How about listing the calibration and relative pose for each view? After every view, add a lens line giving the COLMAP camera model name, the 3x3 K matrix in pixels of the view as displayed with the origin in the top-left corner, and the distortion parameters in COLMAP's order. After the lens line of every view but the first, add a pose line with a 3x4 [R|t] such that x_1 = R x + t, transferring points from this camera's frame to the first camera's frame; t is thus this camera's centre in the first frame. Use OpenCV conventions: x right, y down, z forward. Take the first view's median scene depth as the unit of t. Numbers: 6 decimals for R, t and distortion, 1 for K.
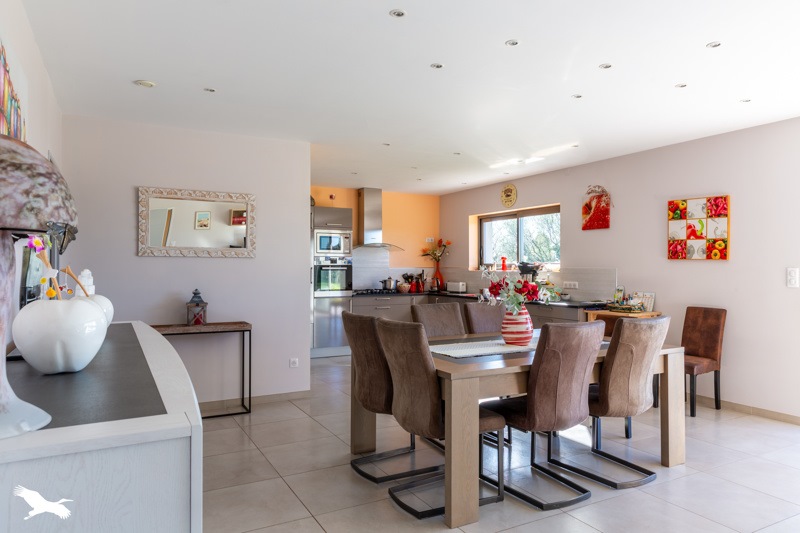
lens RADIAL K [[535.7, 0, 400.0], [0, 535.7, 266.5], [0, 0, 1]] dist [0.000643, 0.000360]
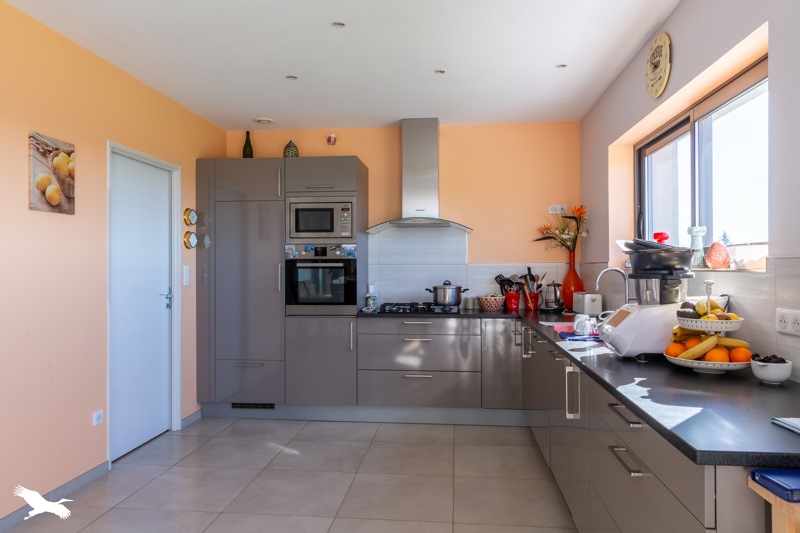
lens RADIAL K [[535.7, 0, 400.0], [0, 535.7, 266.5], [0, 0, 1]] dist [0.000643, 0.000360]
pose [[0.813591, -0.003691, -0.581426, 0.250796], [0.003535, 0.999993, -0.001402, 0.005895], [0.581427, -0.000915, 0.813598, 0.544517]]
